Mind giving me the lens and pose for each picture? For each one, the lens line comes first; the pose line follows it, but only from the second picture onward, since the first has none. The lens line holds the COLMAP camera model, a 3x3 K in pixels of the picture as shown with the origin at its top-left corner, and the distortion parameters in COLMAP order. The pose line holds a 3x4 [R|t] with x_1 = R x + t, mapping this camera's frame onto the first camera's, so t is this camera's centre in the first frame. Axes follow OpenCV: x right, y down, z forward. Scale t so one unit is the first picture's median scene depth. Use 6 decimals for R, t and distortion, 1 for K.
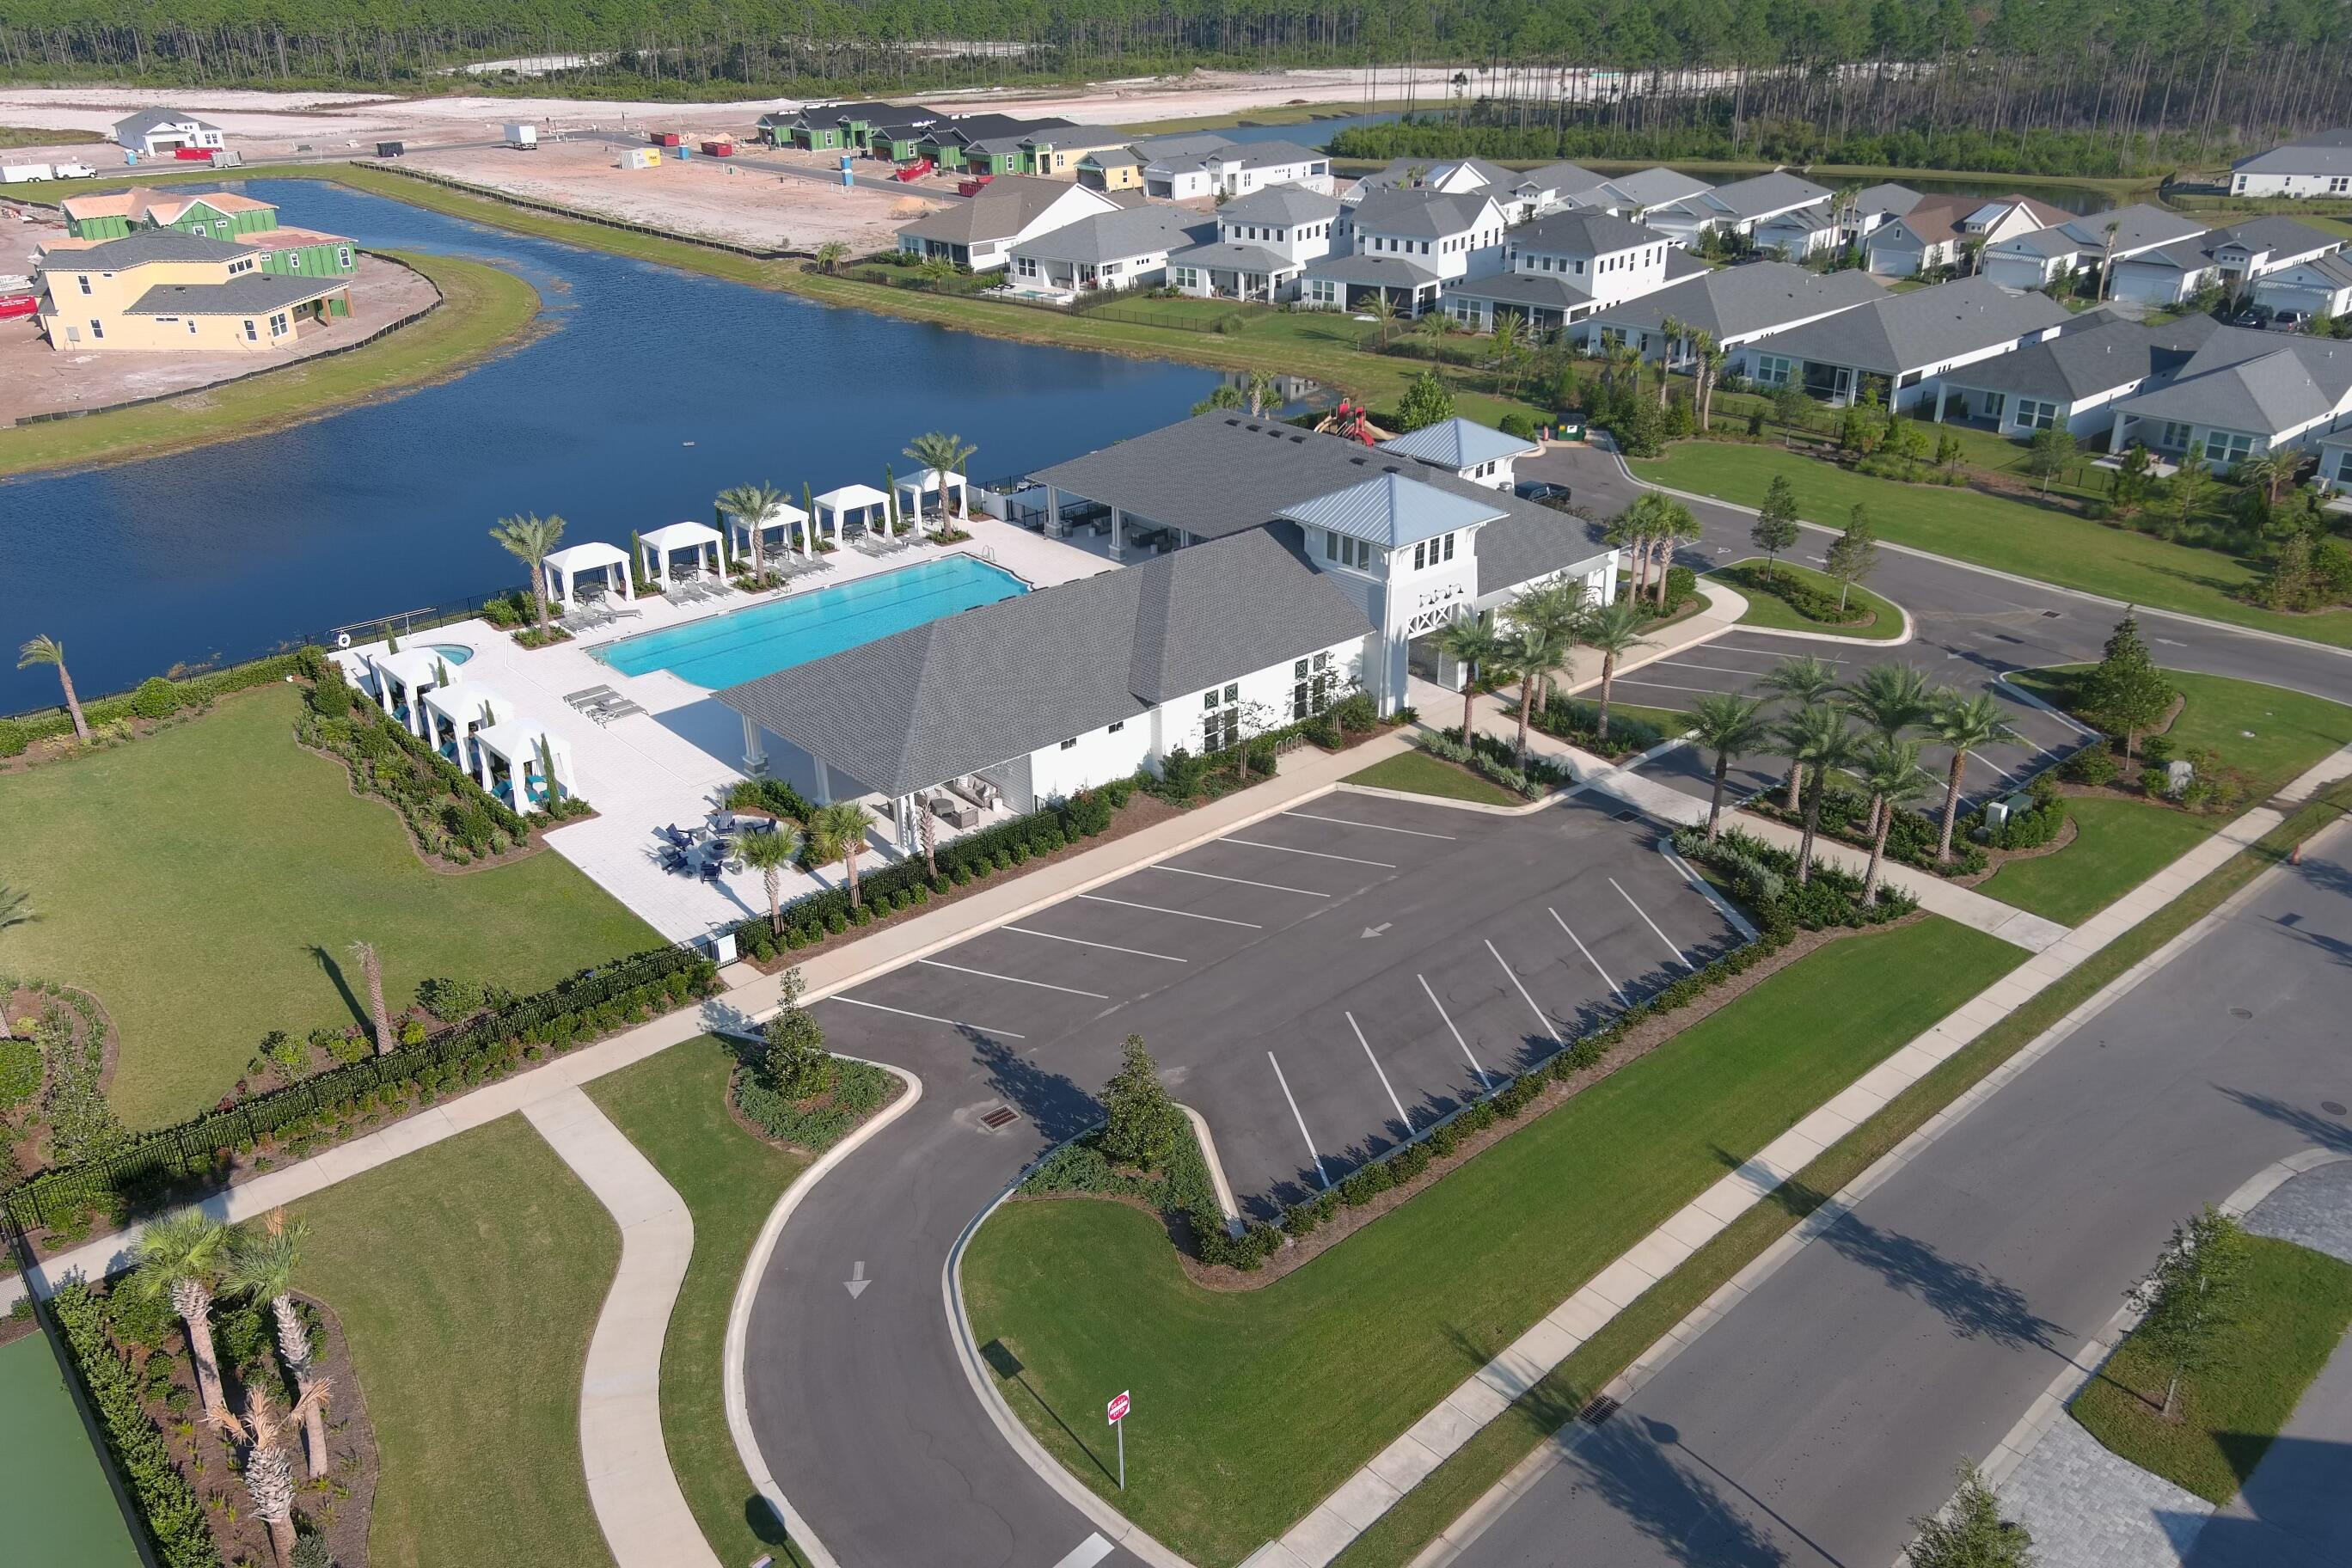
lens RADIAL K [[1823.8, 0, 1176.0], [0, 1823.8, 784.0], [0, 0, 1]] dist [0.005138, 0.009247]
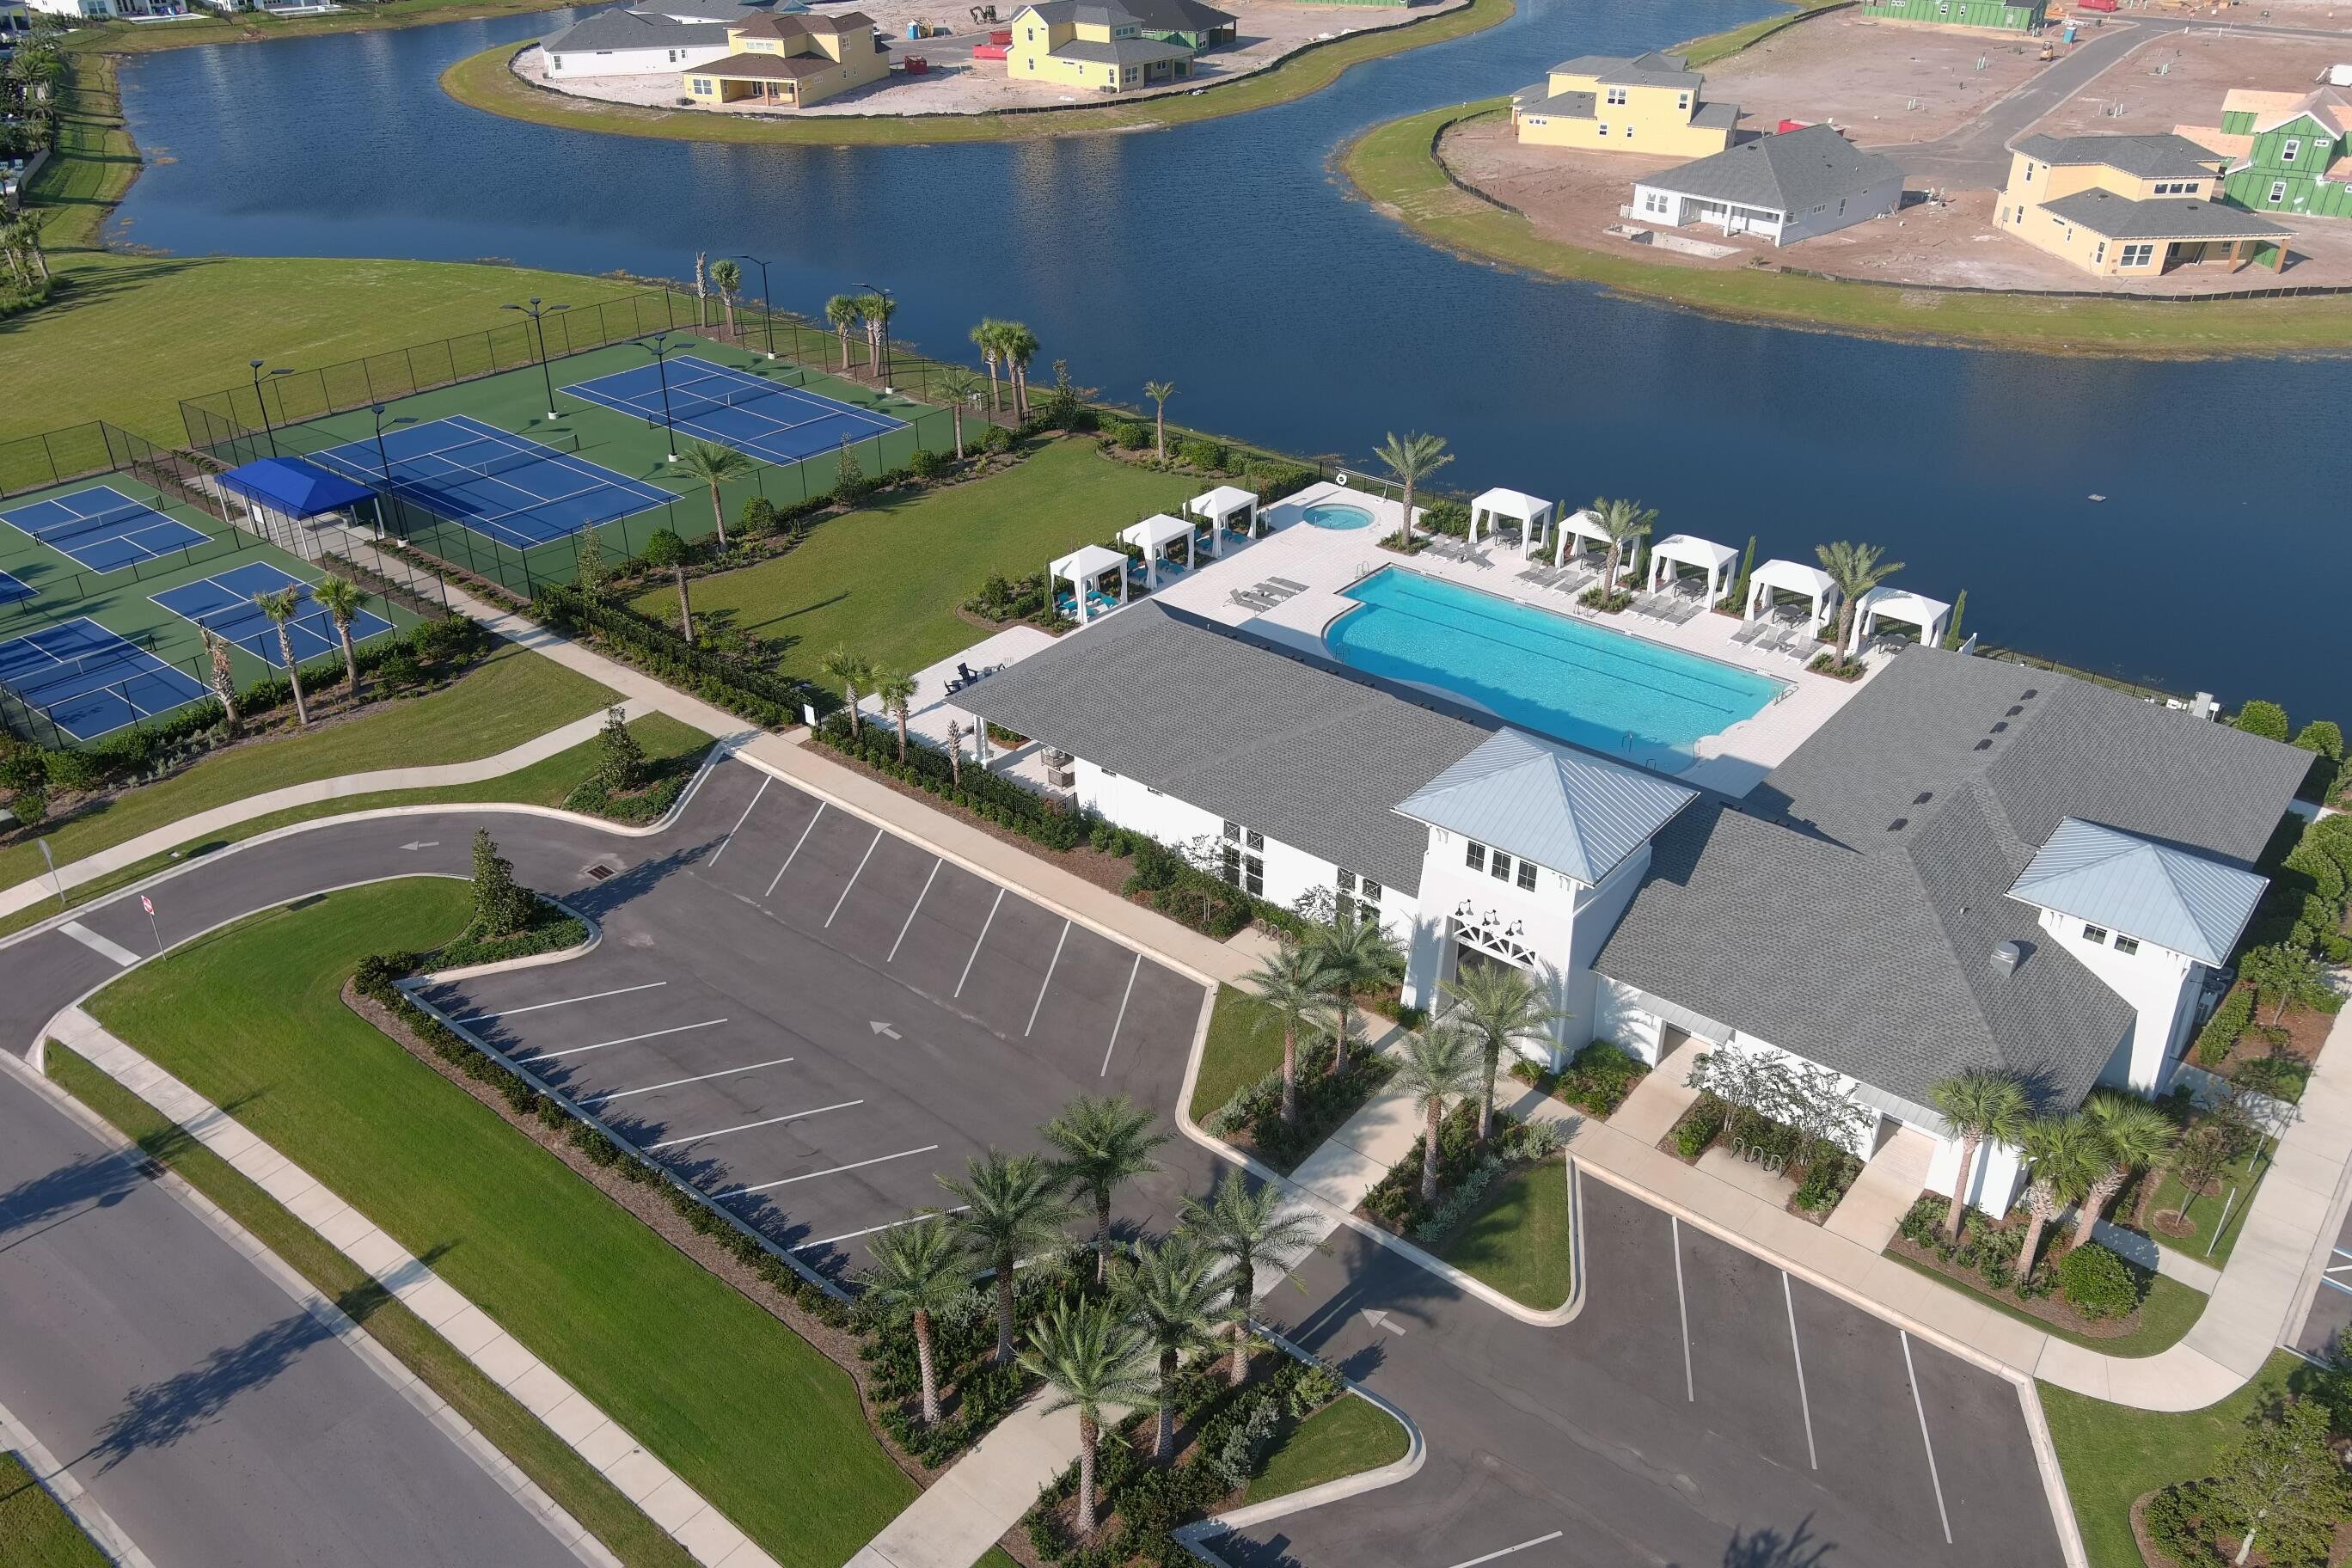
lens RADIAL K [[1823.8, 0, 1176.0], [0, 1823.8, 784.0], [0, 0, 1]] dist [0.005138, 0.009247]
pose [[0.170046, 0.502062, -0.847950, 0.820736], [-0.421221, 0.814942, 0.398047, -0.440672], [0.890874, 0.289488, 0.350057, 0.687576]]
